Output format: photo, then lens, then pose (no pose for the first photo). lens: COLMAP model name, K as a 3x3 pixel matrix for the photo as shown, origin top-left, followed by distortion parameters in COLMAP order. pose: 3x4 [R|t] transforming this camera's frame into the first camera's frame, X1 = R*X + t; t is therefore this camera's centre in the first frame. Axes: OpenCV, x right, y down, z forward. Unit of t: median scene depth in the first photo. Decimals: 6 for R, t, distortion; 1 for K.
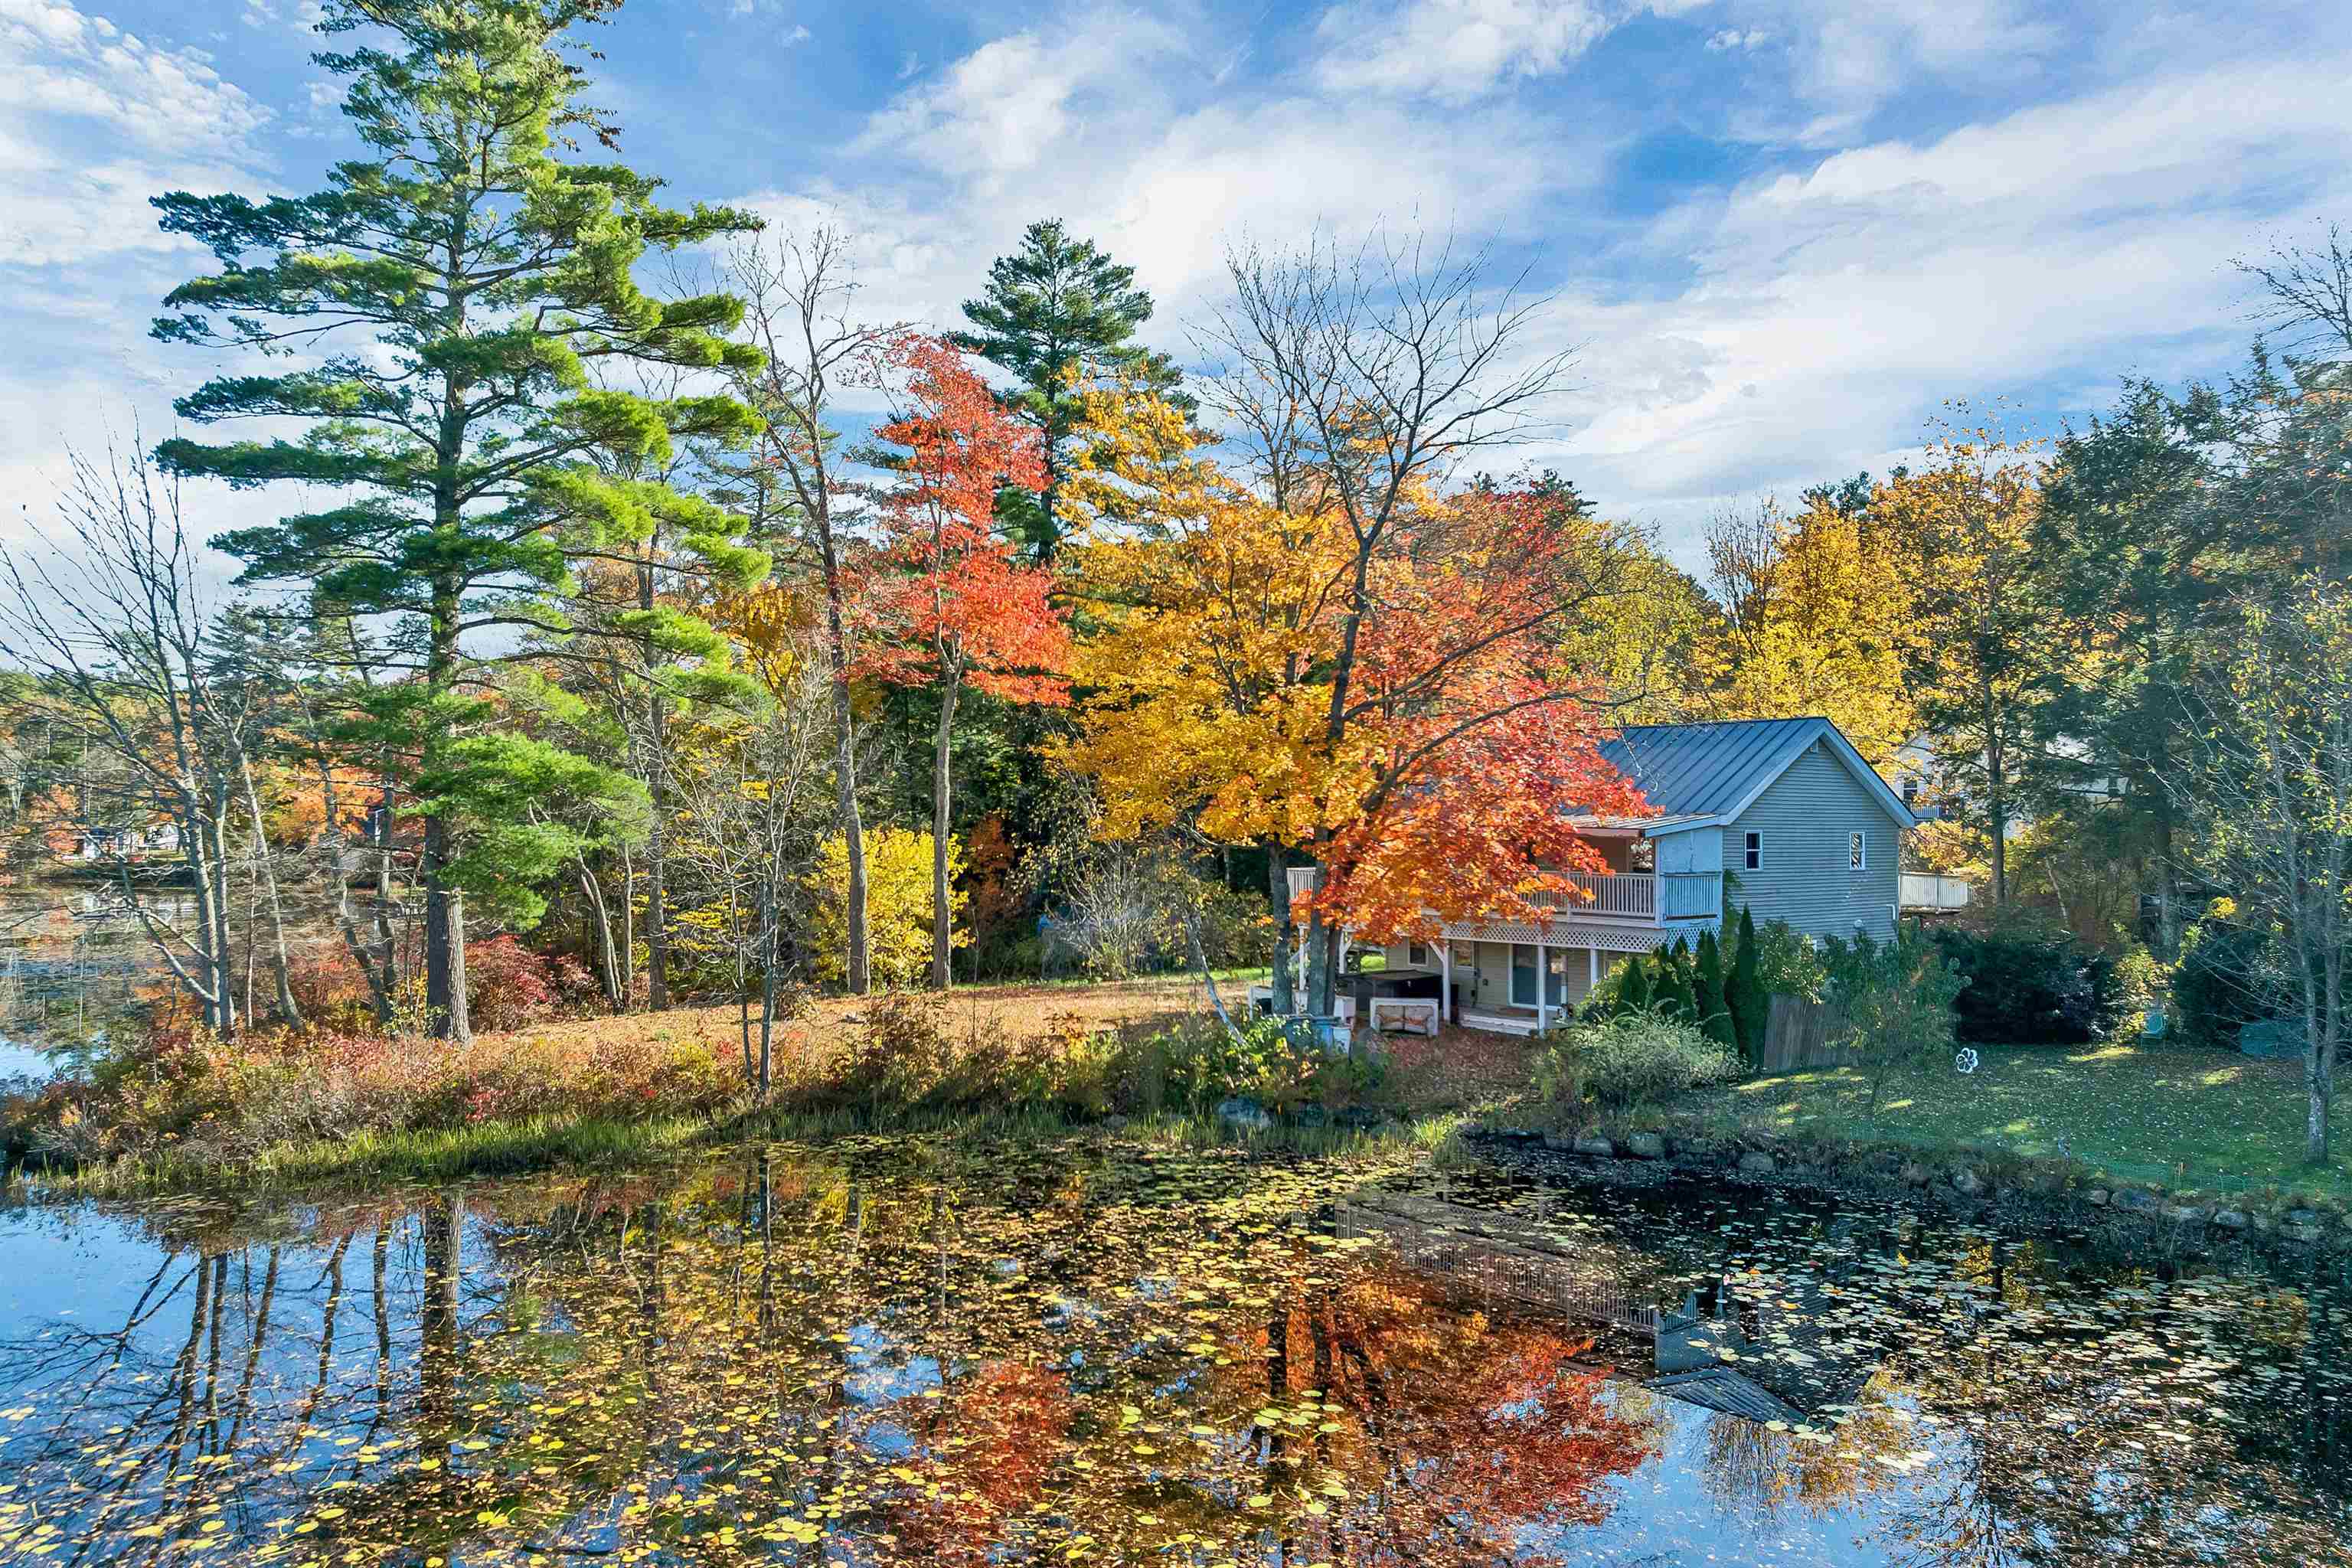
lens RADIAL K [[1672.5, 0, 1176.0], [0, 1672.5, 784.0], [0, 0, 1]] dist [-0.040964, 0.000084]
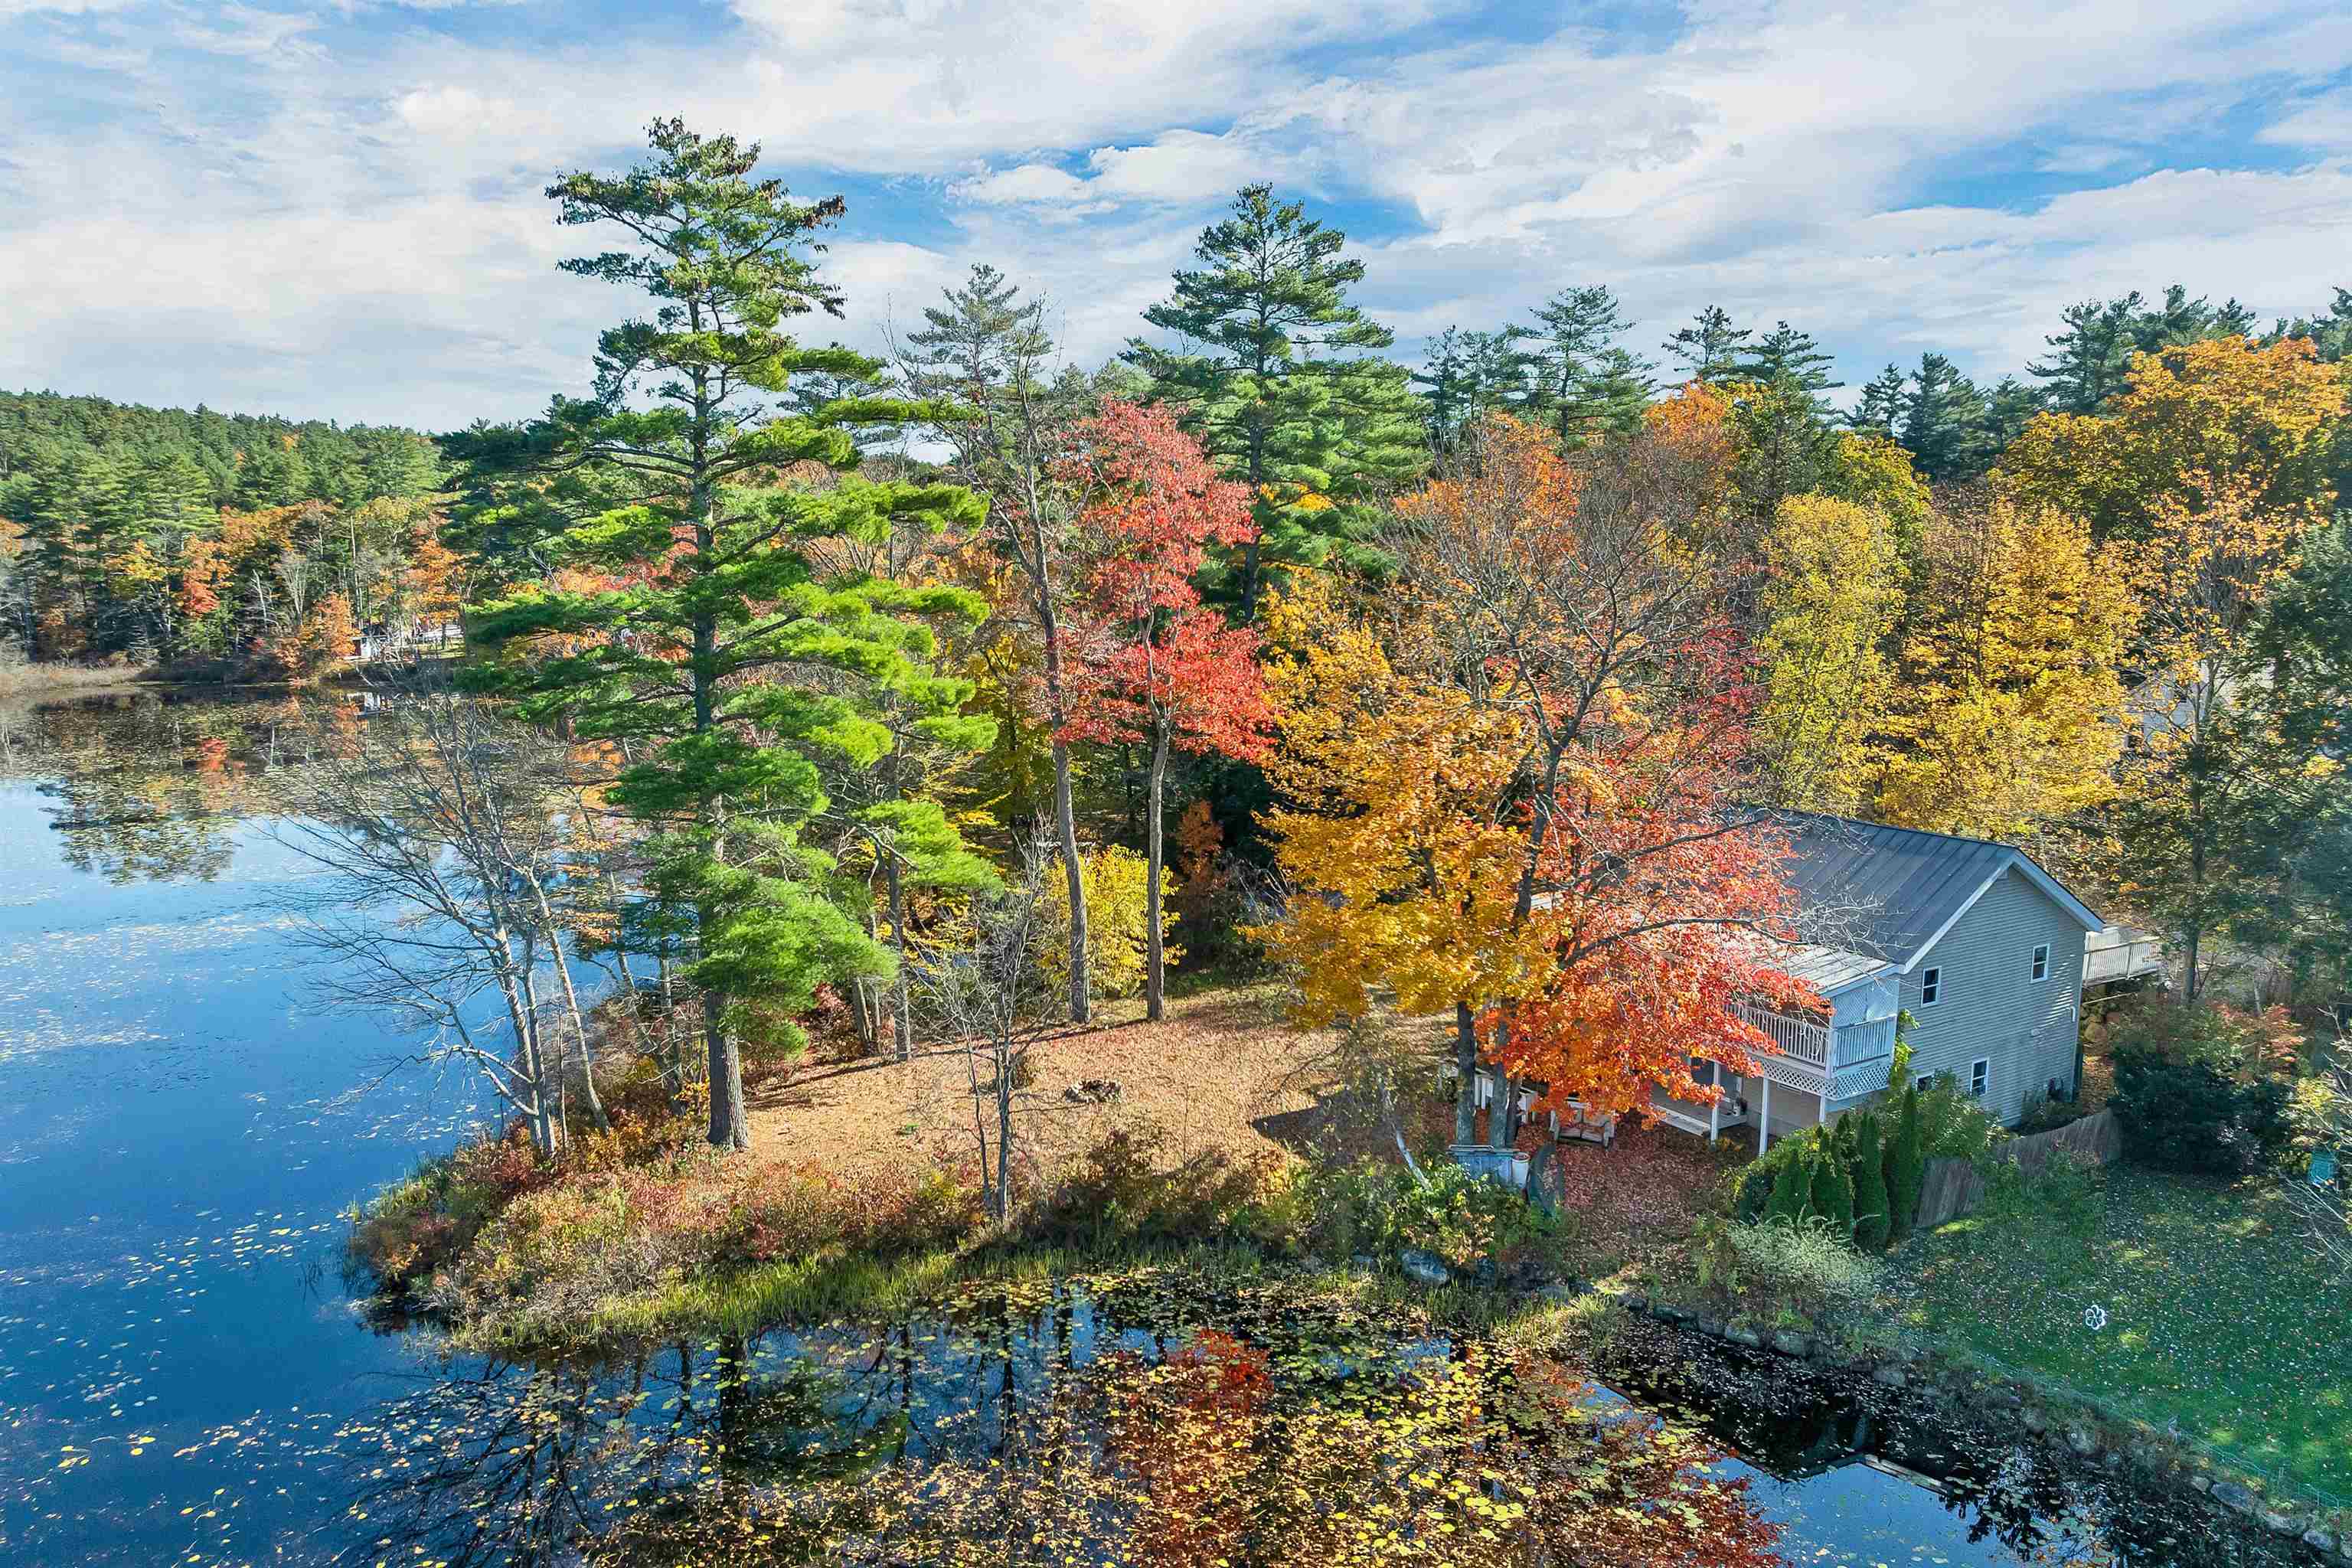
lens RADIAL K [[1678.1, 0, 1176.0], [0, 1678.1, 784.0], [0, 0, 1]] dist [-0.059239, 0.021293]
pose [[0.992079, 0.019411, -0.124104, 0.007552], [0.001779, 0.985718, 0.168396, -0.296490], [0.125600, -0.167283, 0.977876, -0.052665]]
